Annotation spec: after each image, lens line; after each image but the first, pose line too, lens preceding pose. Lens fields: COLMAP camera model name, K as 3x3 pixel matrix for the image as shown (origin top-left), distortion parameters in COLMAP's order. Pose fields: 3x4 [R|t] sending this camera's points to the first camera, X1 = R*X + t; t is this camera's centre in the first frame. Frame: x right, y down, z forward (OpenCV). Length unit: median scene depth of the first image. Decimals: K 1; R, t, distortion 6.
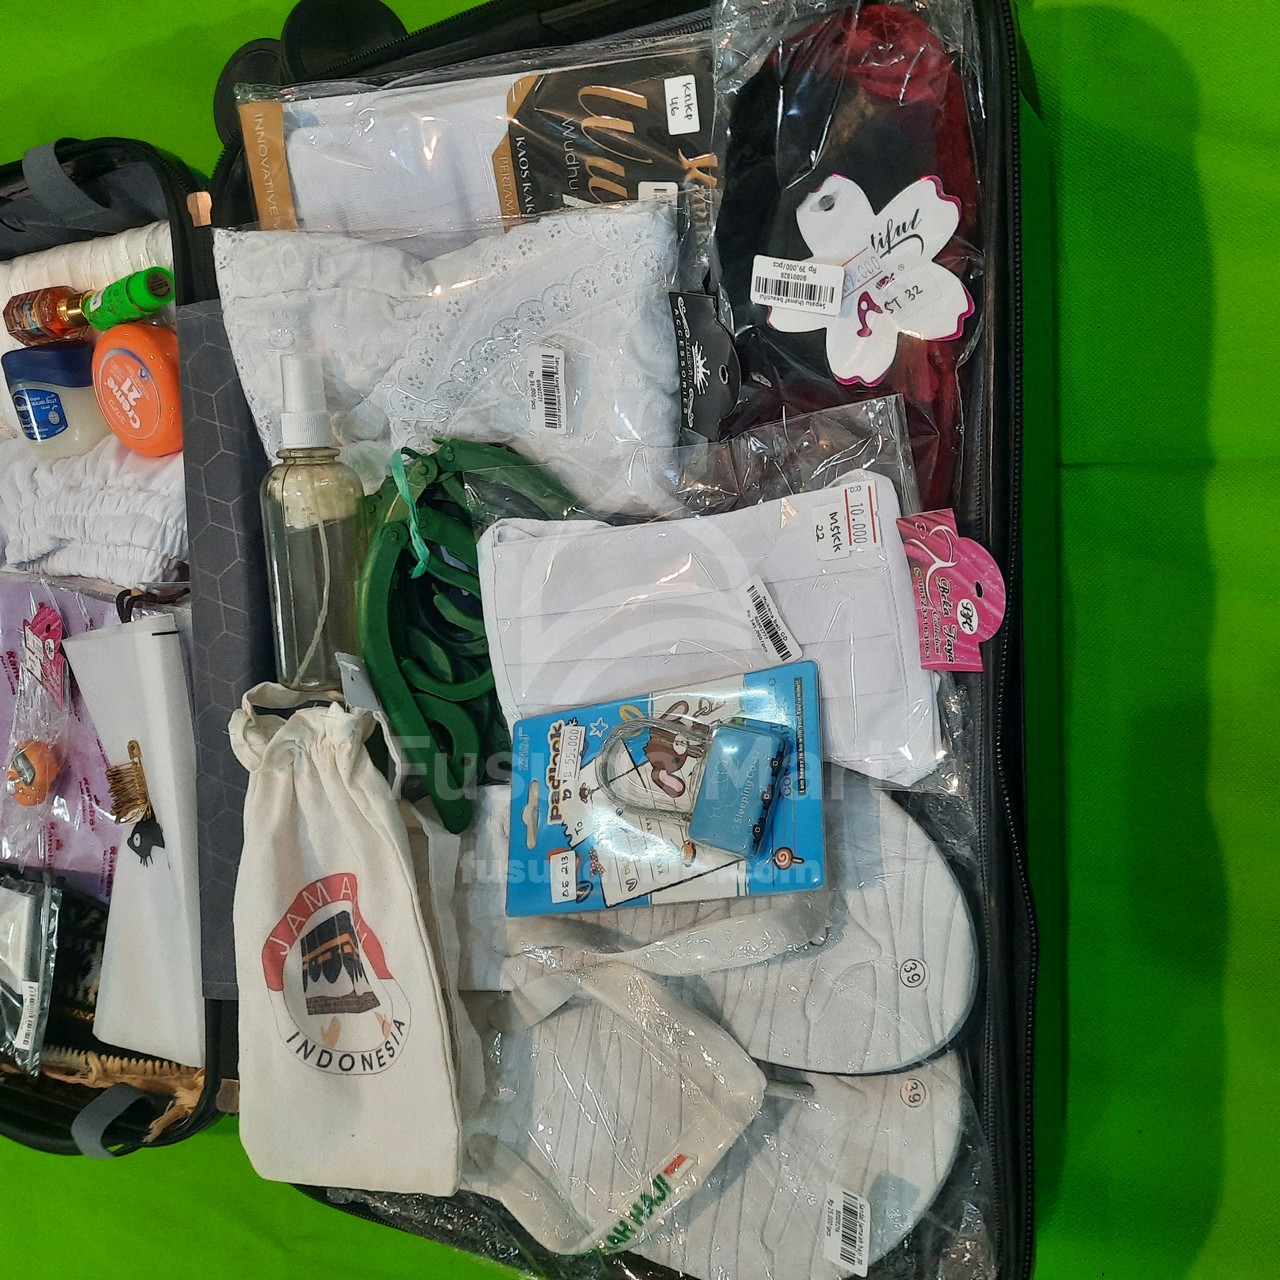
lens RADIAL K [[1252.7, 0, 640.0], [0, 1252.7, 640.0], [0, 0, 1]] dist [0.052998, -0.086315]
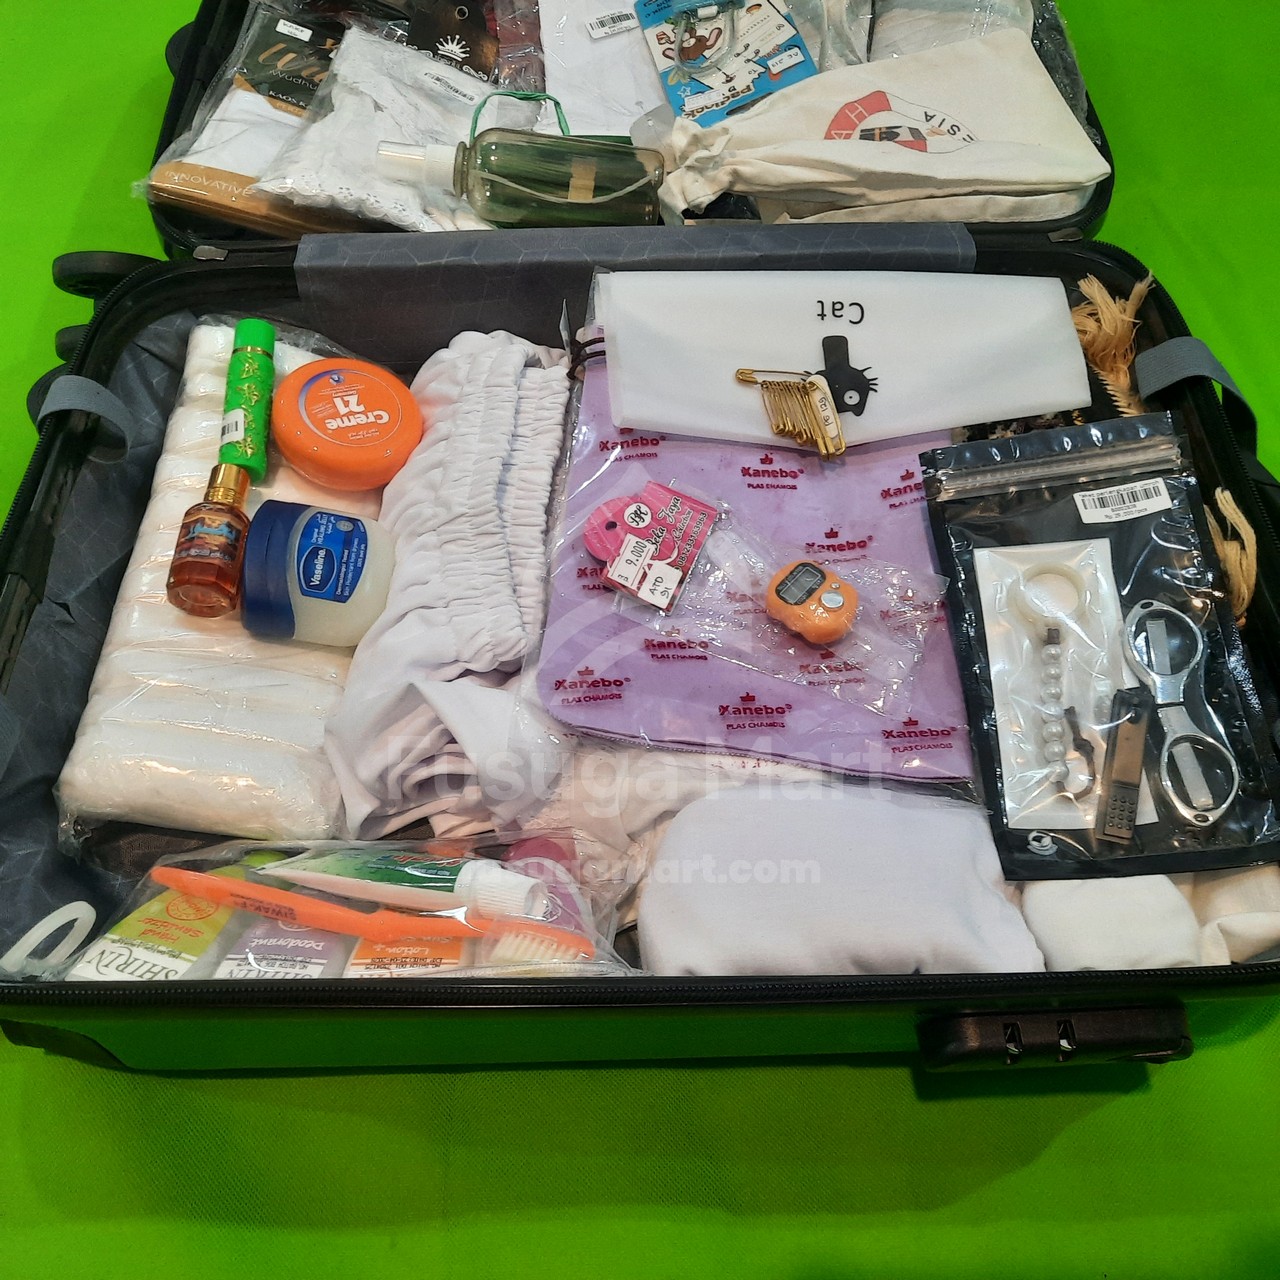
lens RADIAL K [[1262.6, 0, 628.1], [0, 1262.6, 636.1], [0, 0, 1]] dist [0.065103, -0.143575]
pose [[0.023345, -0.374757, 0.926829, -1.599736], [0.998377, -0.039428, -0.041089, 0.040541], [0.051941, 0.926285, 0.373228, 1.017412]]
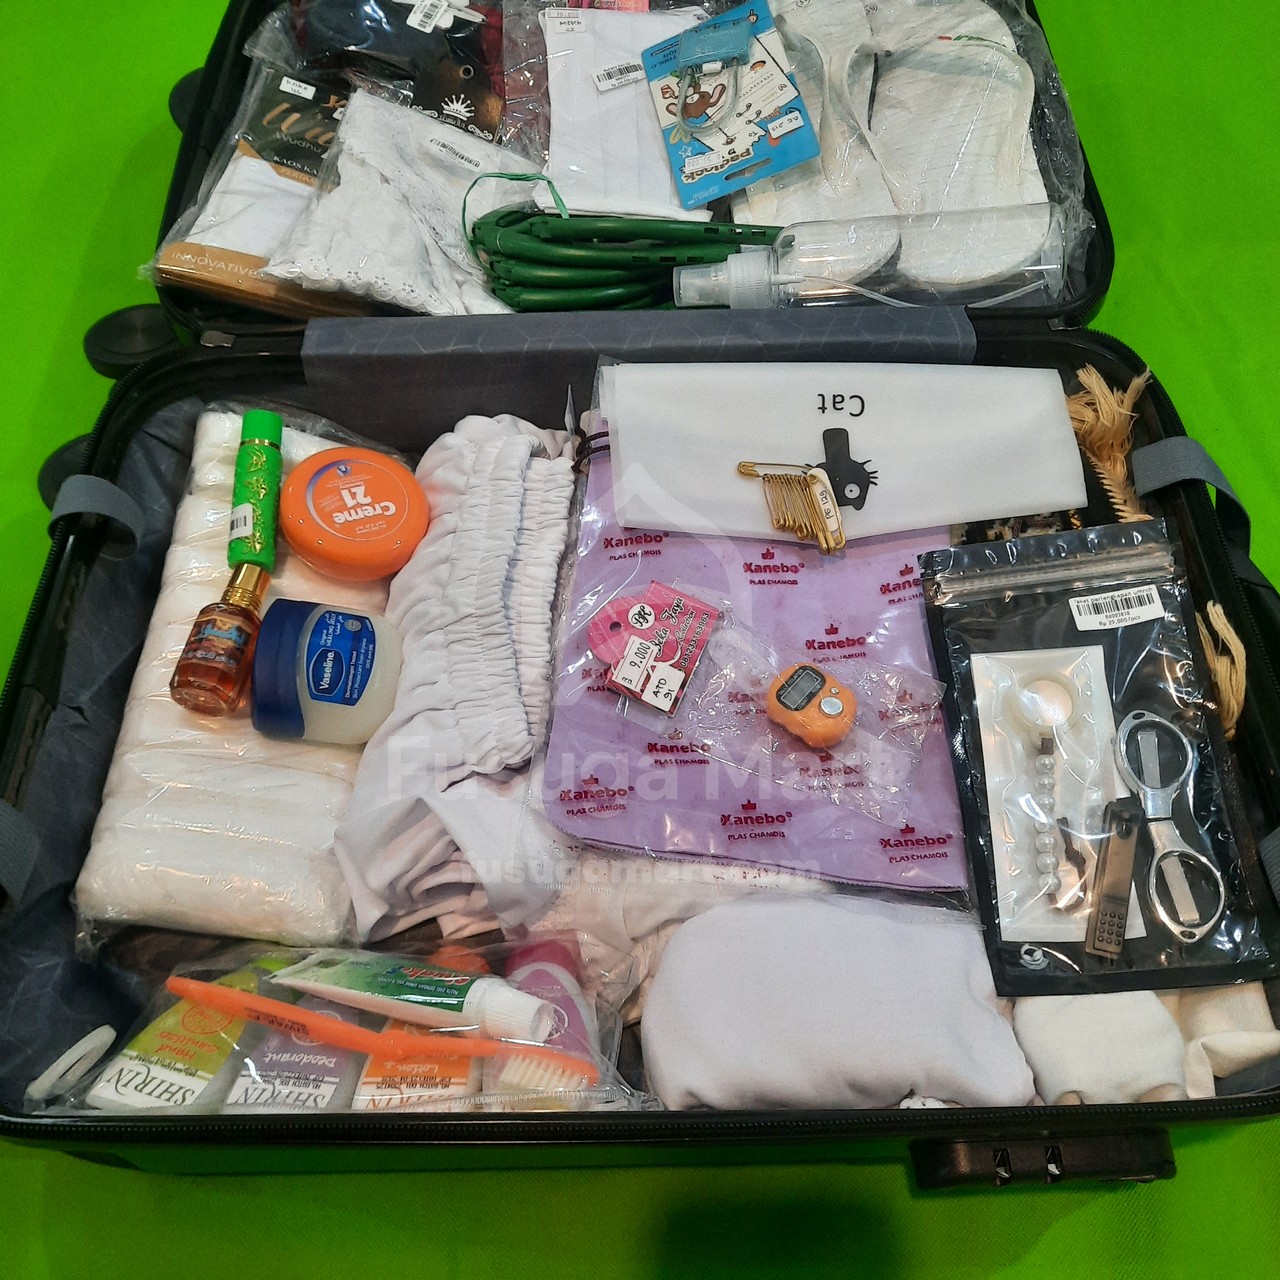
lens RADIAL K [[1256.0, 0, 640.0], [0, 1256.0, 640.0], [0, 0, 1]] dist [0.062229, -0.133807]
pose [[0.018567, -0.404314, 0.914432, -1.569137], [0.998582, -0.038148, -0.037143, 0.046736], [0.049902, 0.913824, 0.403033, 0.909491]]
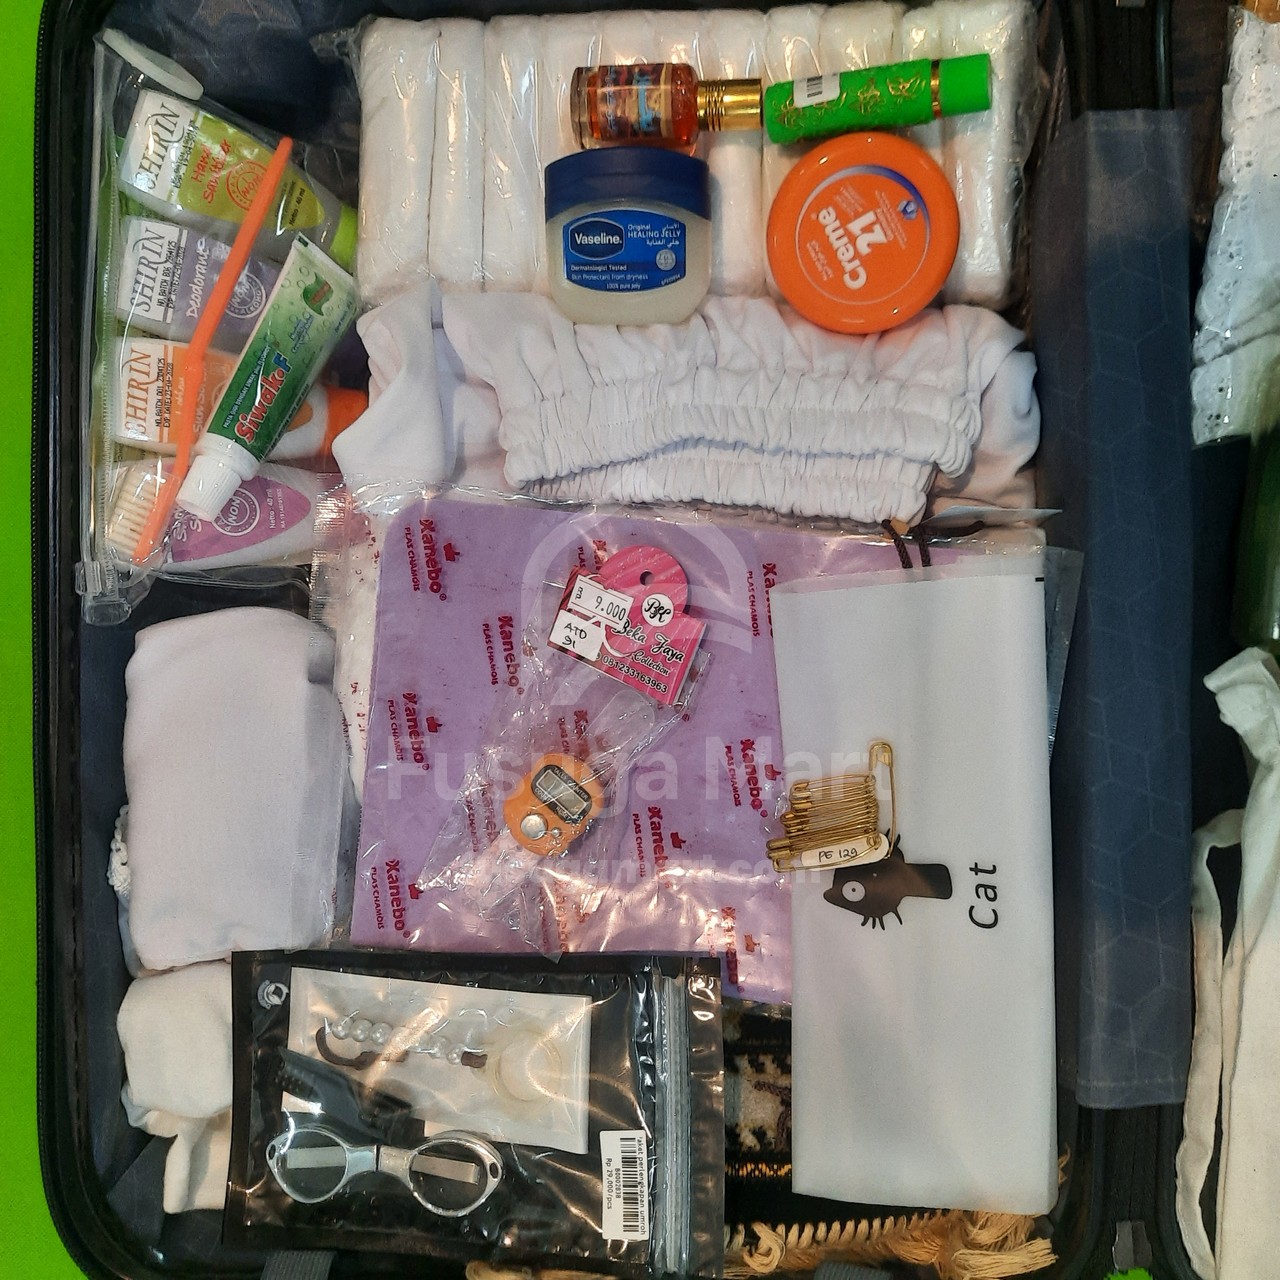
lens RADIAL K [[1256.0, 0, 640.0], [0, 1256.0, 640.0], [0, 0, 1]] dist [0.062229, -0.133807]
pose [[0.896994, 0.021665, 0.441512, -1.000259], [-0.005438, 0.999263, -0.037987, 0.062615], [-0.442010, 0.031673, 0.896451, 0.550538]]
